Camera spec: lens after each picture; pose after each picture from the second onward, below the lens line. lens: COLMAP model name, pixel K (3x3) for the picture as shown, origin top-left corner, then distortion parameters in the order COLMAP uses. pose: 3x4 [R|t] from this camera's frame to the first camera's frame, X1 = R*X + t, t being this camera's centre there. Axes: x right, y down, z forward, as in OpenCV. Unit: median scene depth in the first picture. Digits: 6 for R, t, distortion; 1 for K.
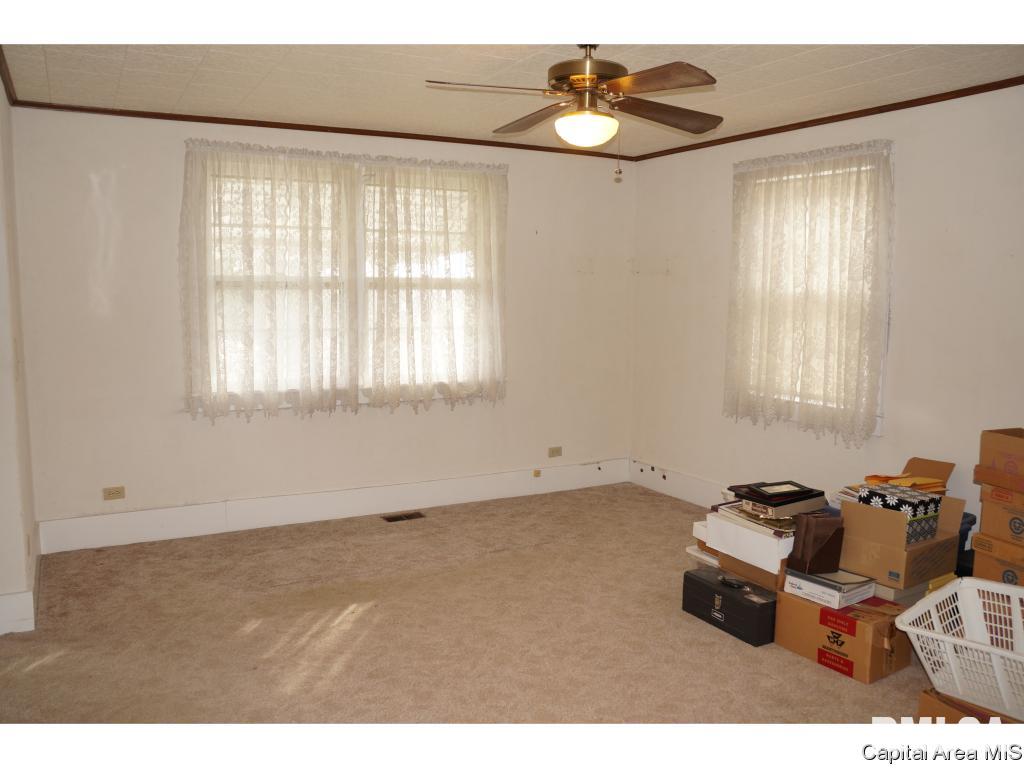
lens RADIAL K [[805.0, 0, 512.0], [0, 805.0, 384.0], [0, 0, 1]] dist [-0.178435, 0.124238]
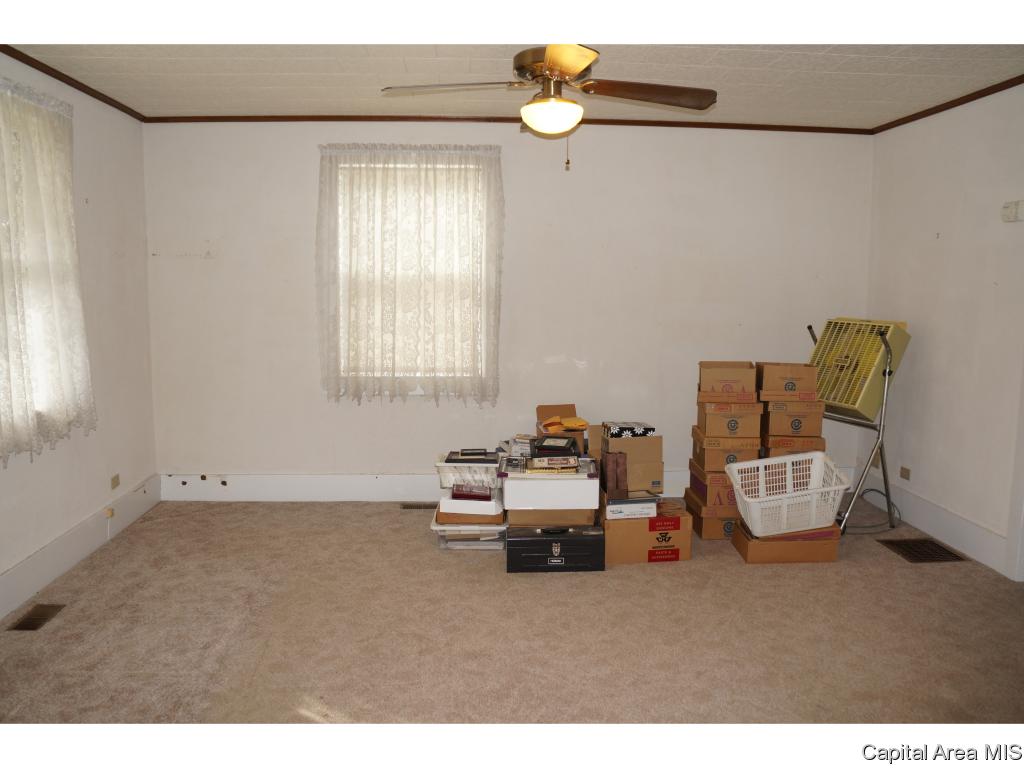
lens RADIAL K [[805.0, 0, 512.0], [0, 805.0, 384.0], [0, 0, 1]] dist [-0.178435, 0.124238]
pose [[0.441032, -0.118931, 0.889576, -0.614454], [0.100838, 0.991471, 0.082561, -0.048524], [-0.891809, 0.053291, 0.449263, 0.425985]]
